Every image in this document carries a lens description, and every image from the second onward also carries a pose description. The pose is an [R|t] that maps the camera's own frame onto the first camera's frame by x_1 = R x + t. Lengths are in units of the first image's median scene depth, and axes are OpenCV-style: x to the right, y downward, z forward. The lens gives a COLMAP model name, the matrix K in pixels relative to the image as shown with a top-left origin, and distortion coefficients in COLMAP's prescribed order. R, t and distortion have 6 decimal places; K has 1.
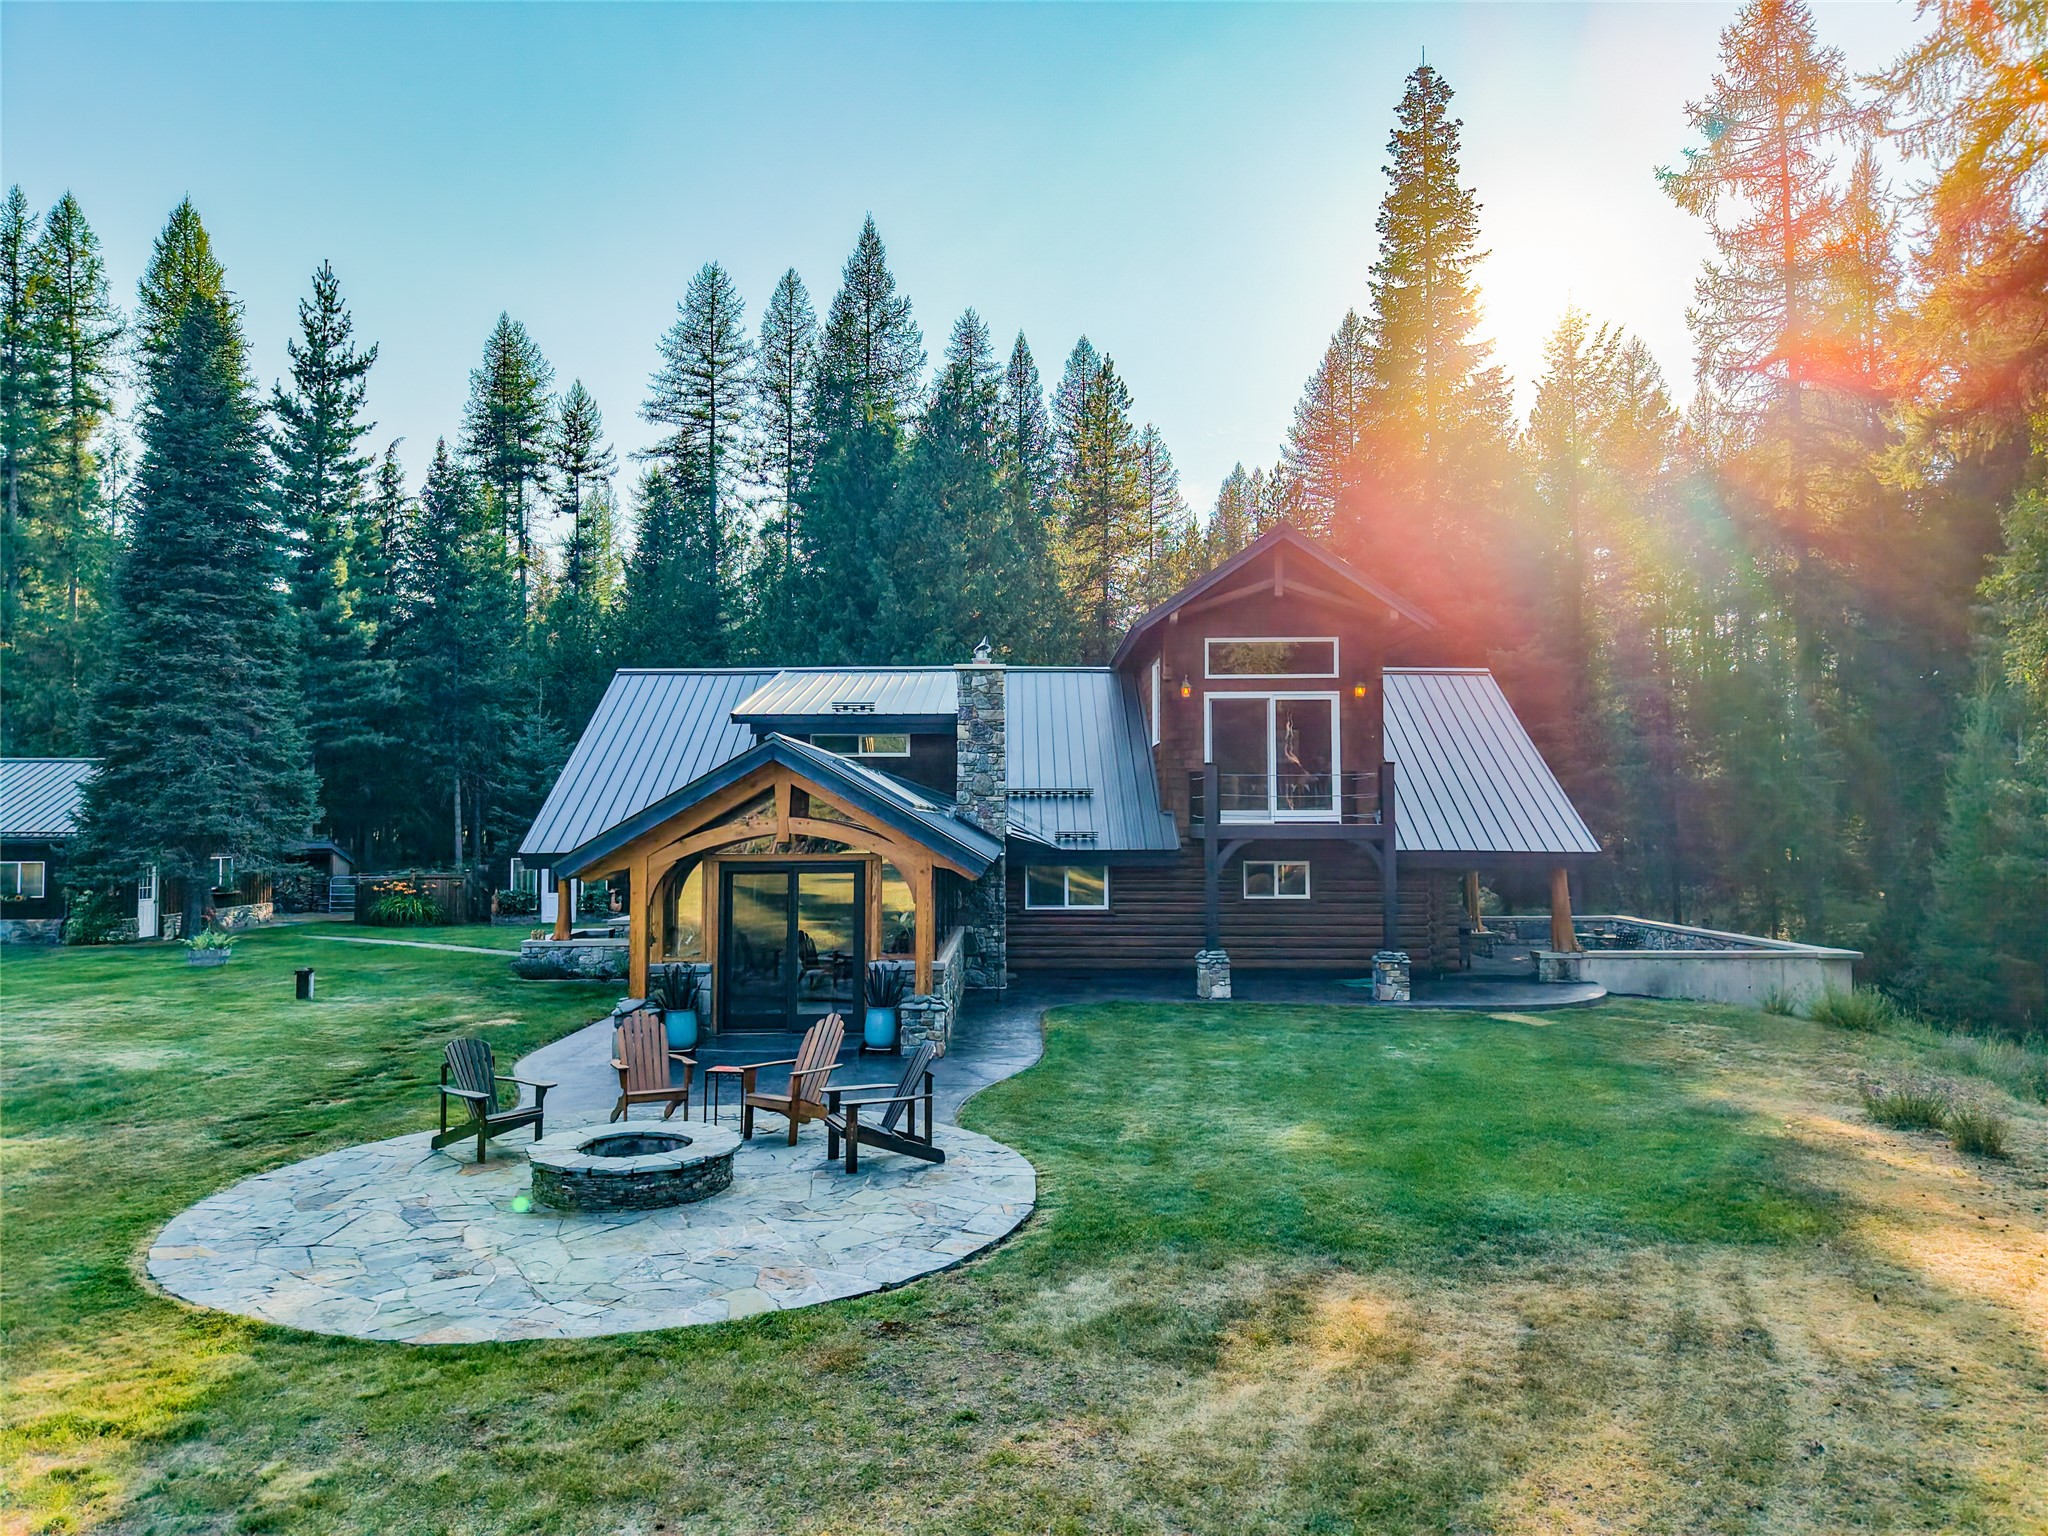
lens RADIAL K [[1419.4, 0, 1024.0], [0, 1419.4, 768.0], [0, 0, 1]] dist [0.018903, -0.008705]
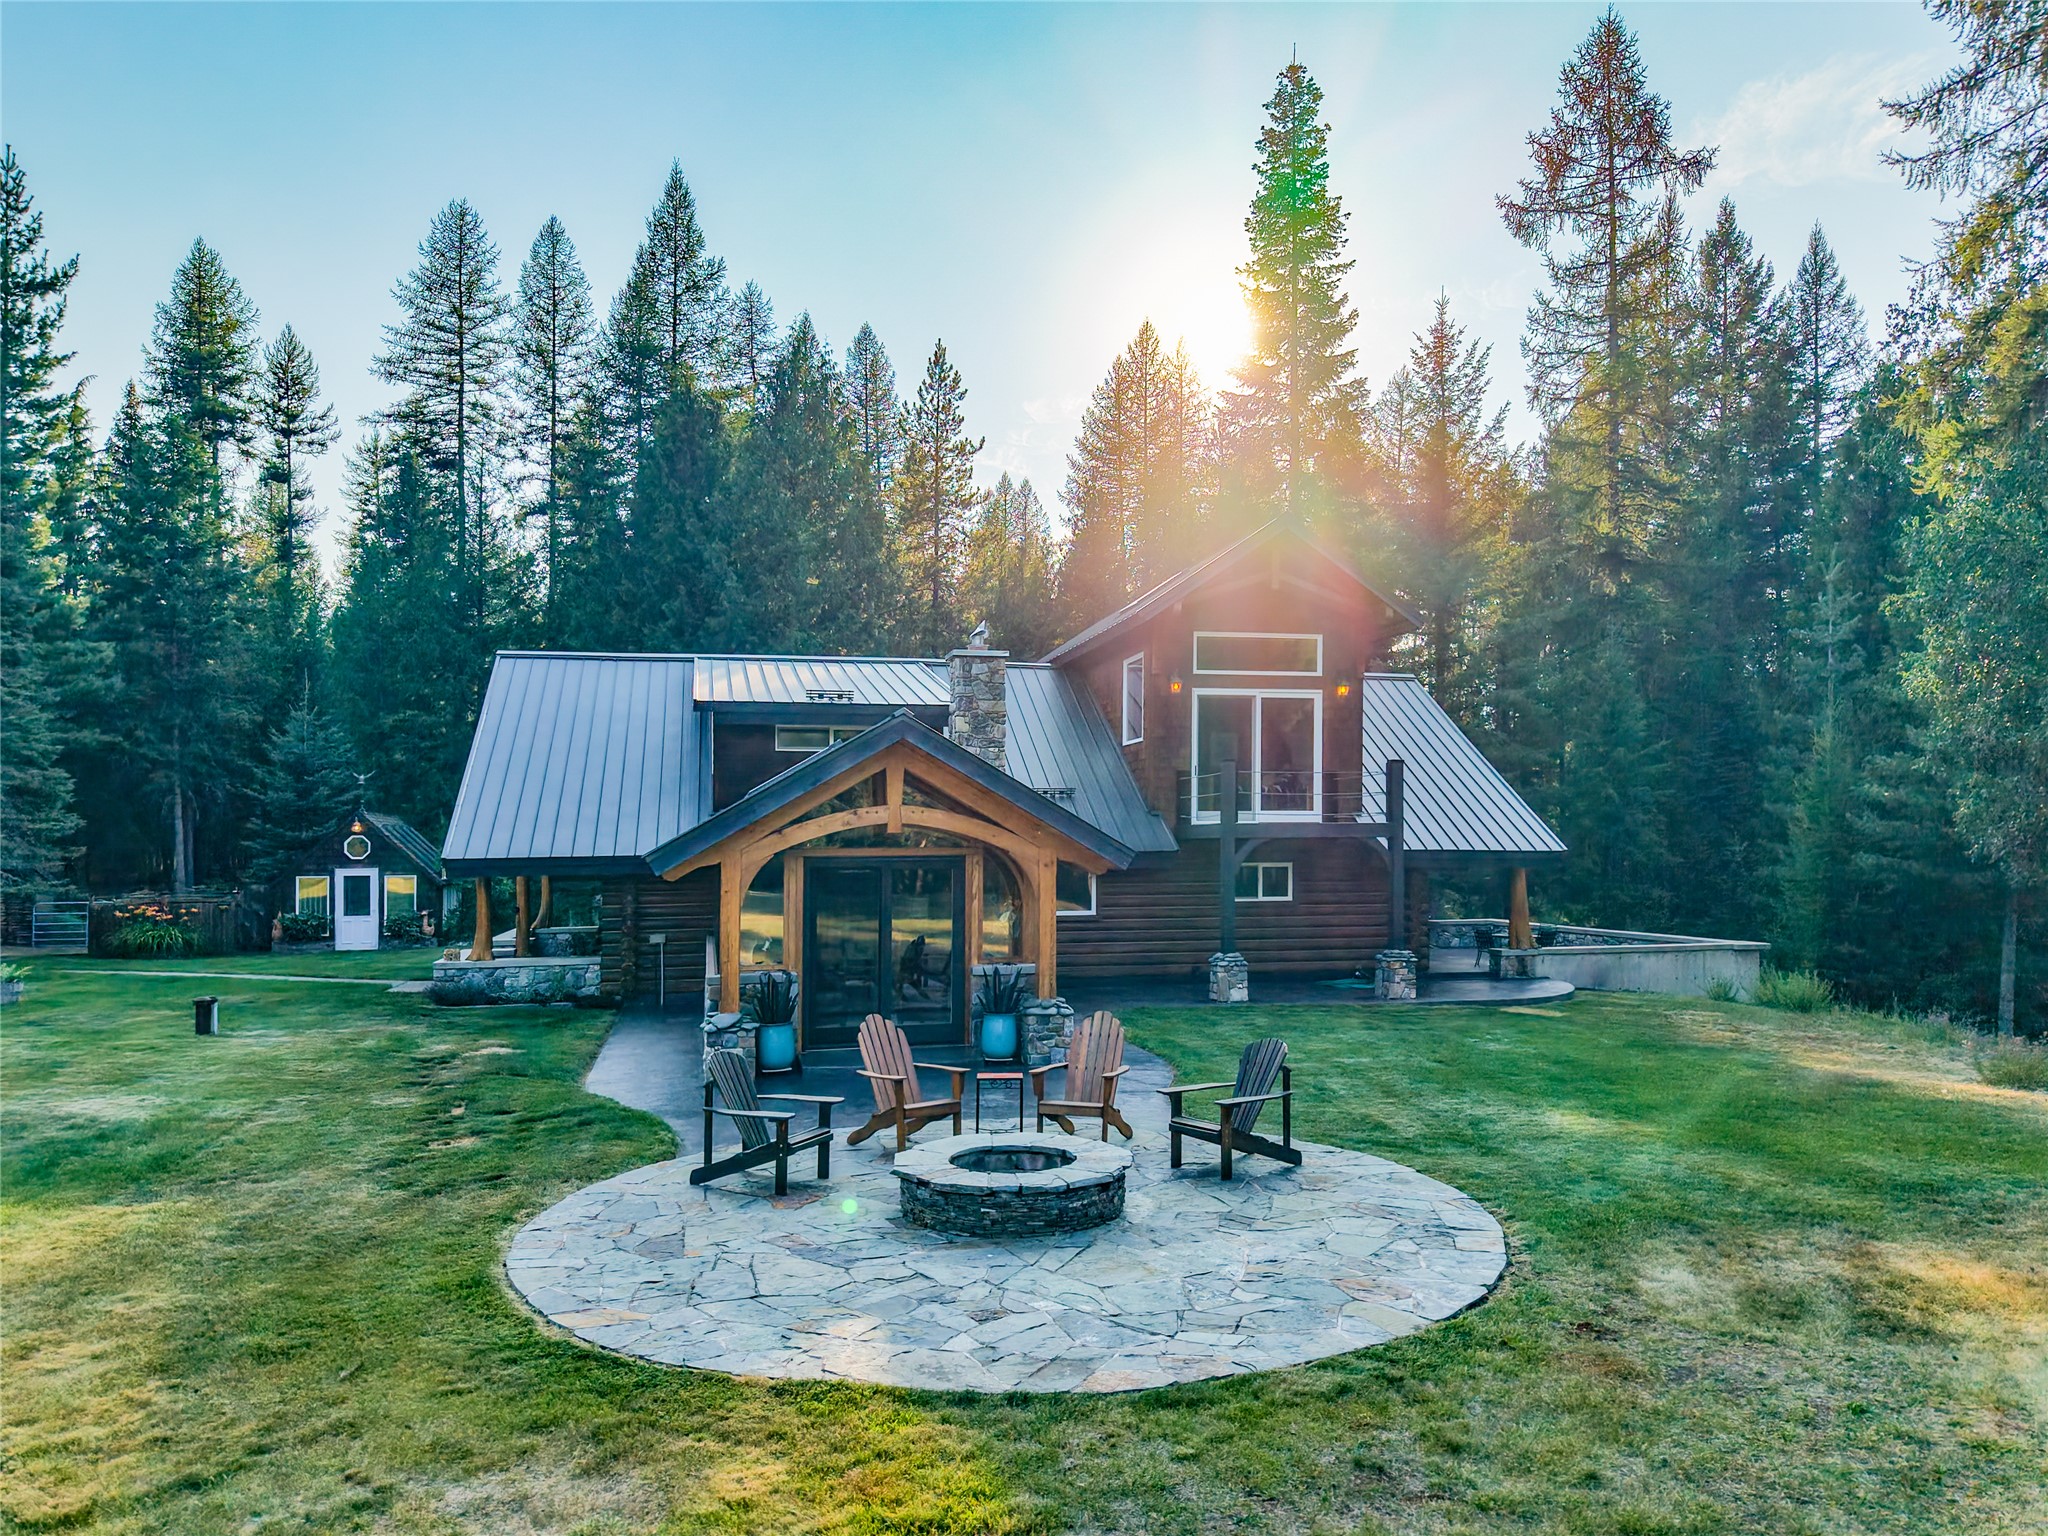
lens RADIAL K [[1445.8, 0, 1025.9], [0, 1445.8, 861.4], [0, 0, 1]] dist [0.018637, -0.018604]
pose [[0.970917, -0.006888, 0.239318, -0.142828], [-0.003944, 0.998990, 0.044754, 0.013485], [-0.239385, -0.044396, 0.969909, 0.047277]]
